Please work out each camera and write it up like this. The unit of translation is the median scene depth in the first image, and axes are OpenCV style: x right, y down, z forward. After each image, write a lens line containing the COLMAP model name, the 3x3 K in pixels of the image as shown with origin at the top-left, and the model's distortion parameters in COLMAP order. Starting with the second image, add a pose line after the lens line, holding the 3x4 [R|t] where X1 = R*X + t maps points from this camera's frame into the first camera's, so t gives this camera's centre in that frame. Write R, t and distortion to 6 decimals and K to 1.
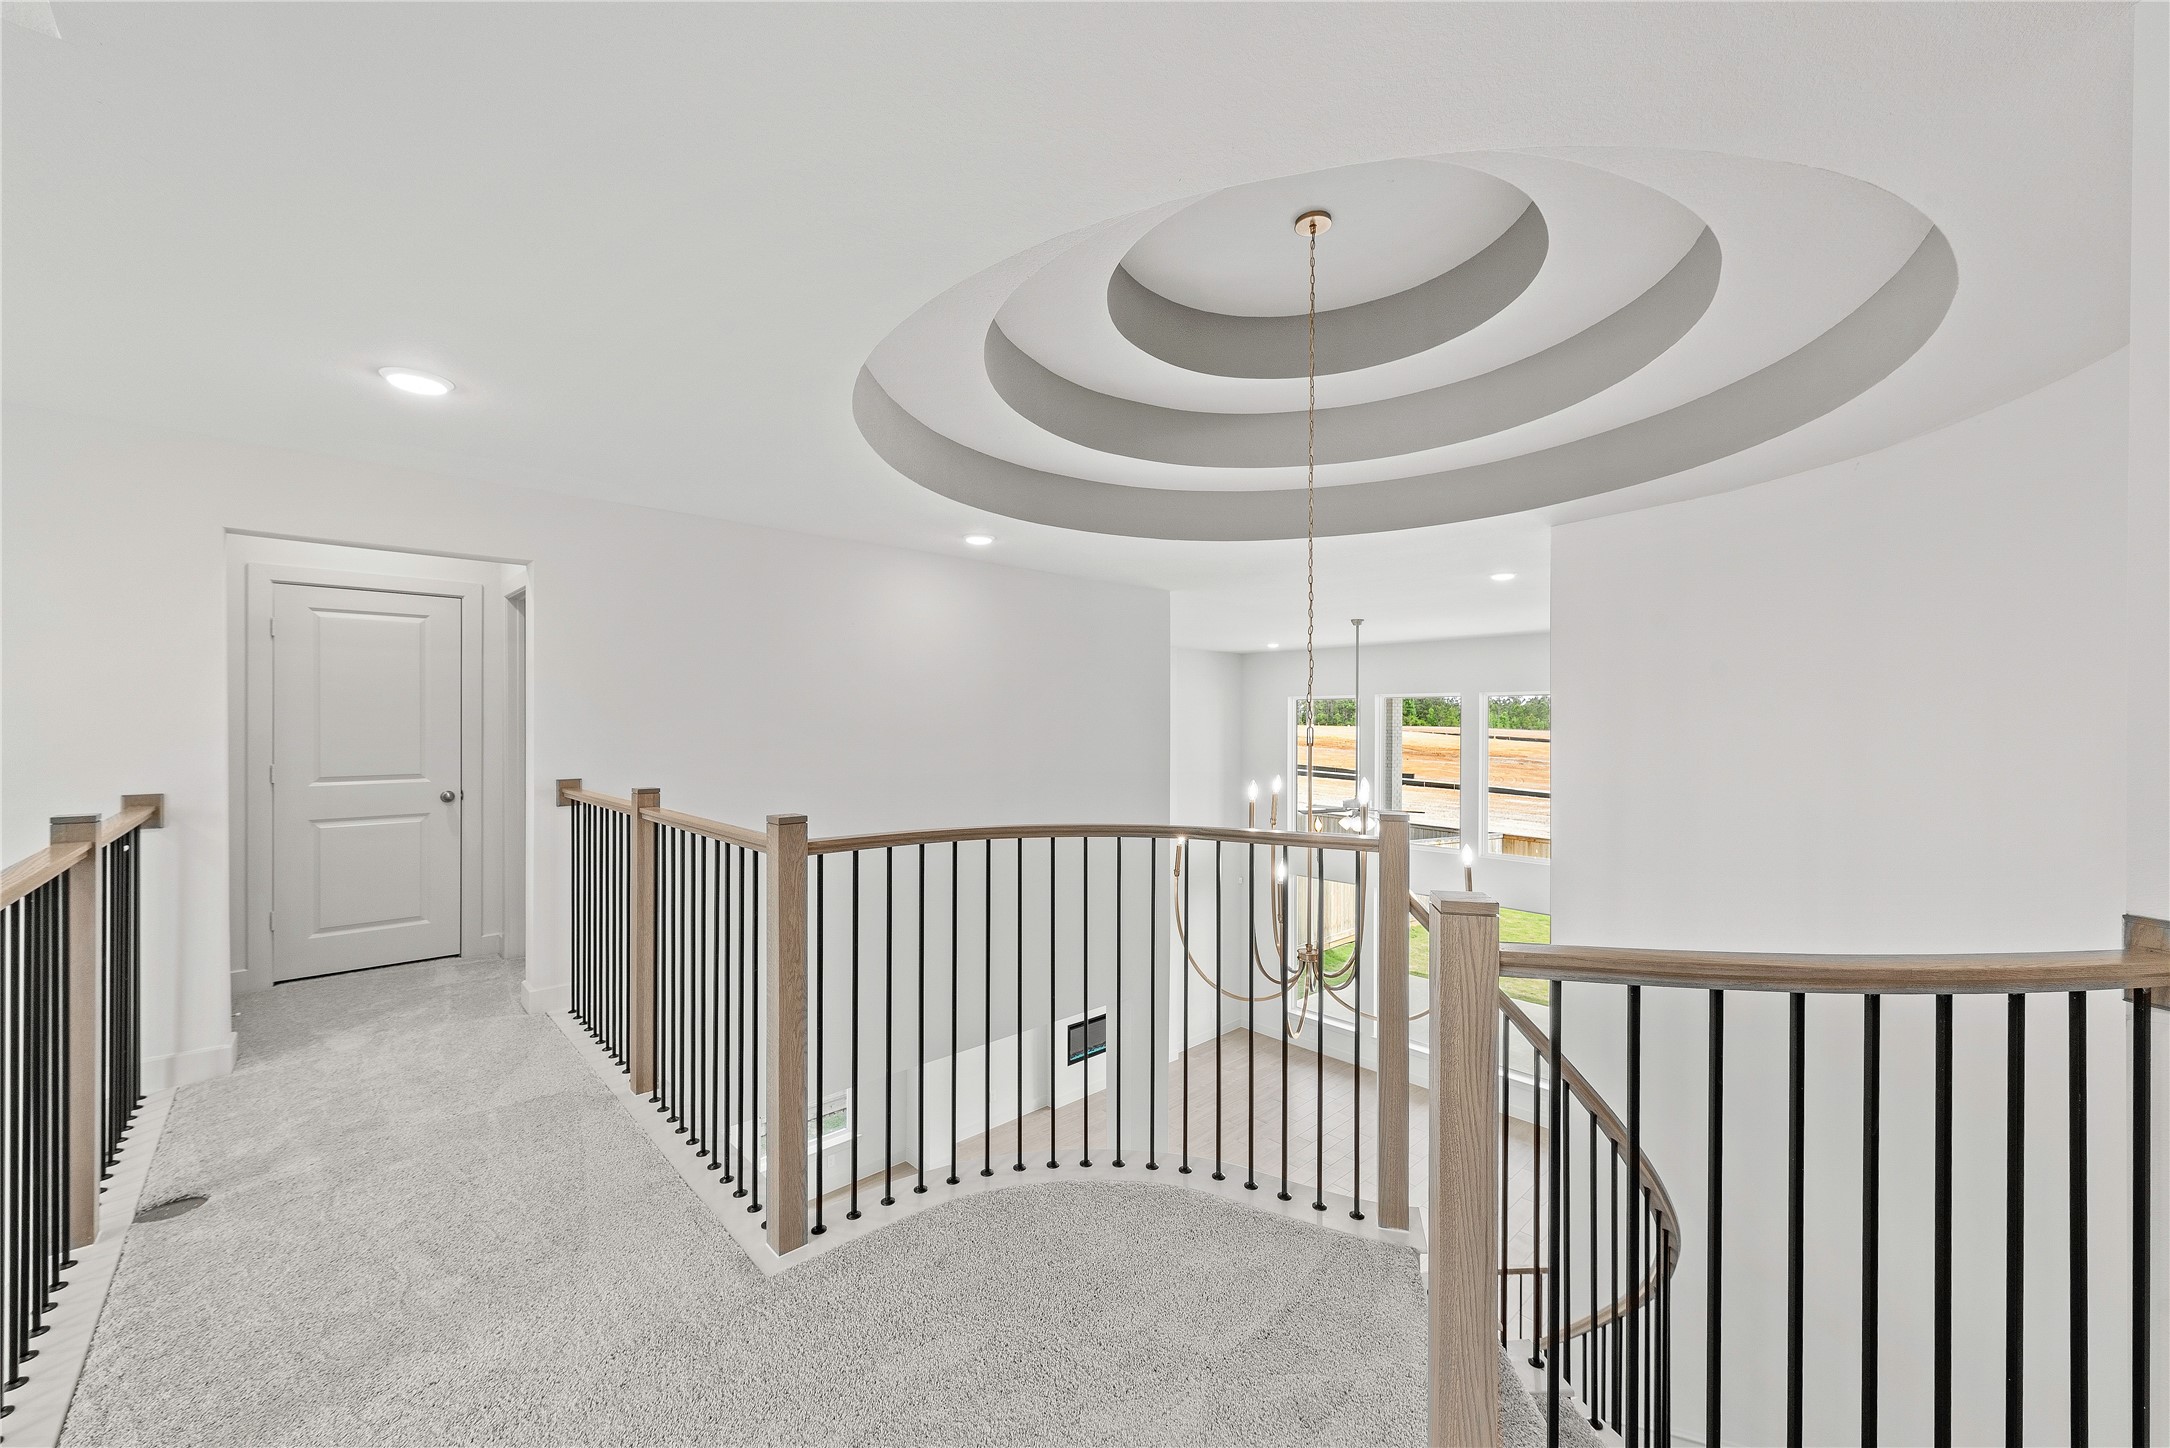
lens RADIAL K [[863.7, 0, 1084.6], [0, 863.7, 724.3], [0, 0, 1]] dist [0.008016, -0.001916]
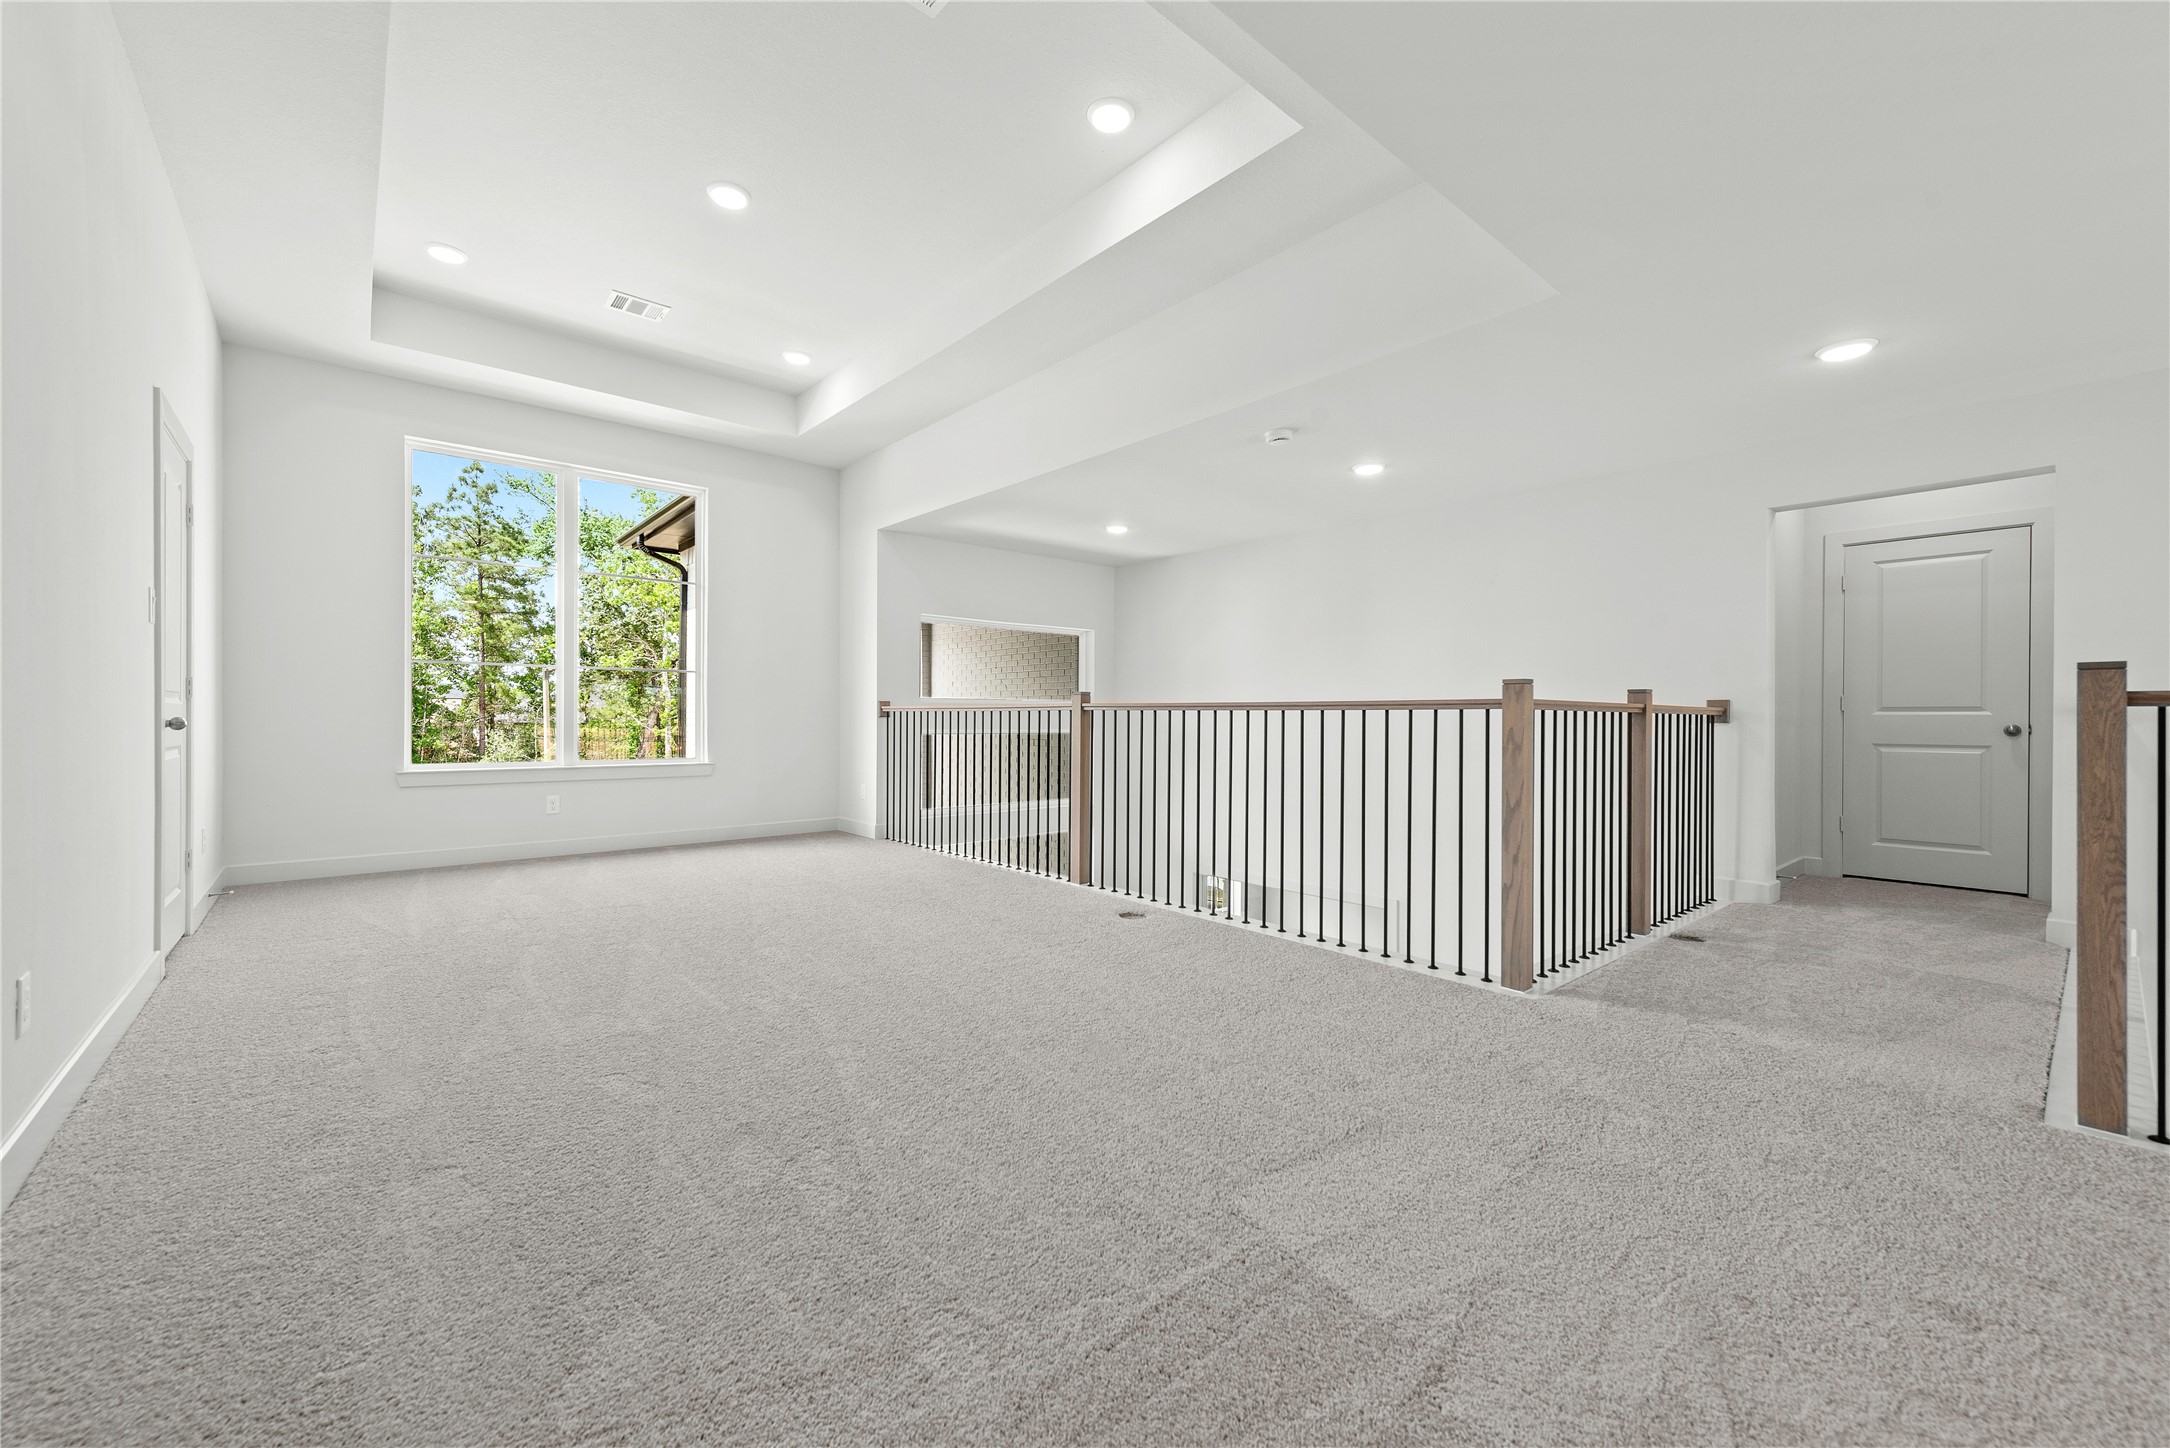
lens RADIAL K [[863.7, 0, 1092.3], [0, 863.7, 720.8], [0, 0, 1]] dist [0.008016, -0.001916]
pose [[-0.012537, 0.006159, -0.999902, 0.367609], [-0.008862, 0.999941, 0.006271, 0.103654], [0.999882, 0.008940, -0.012482, -0.047062]]
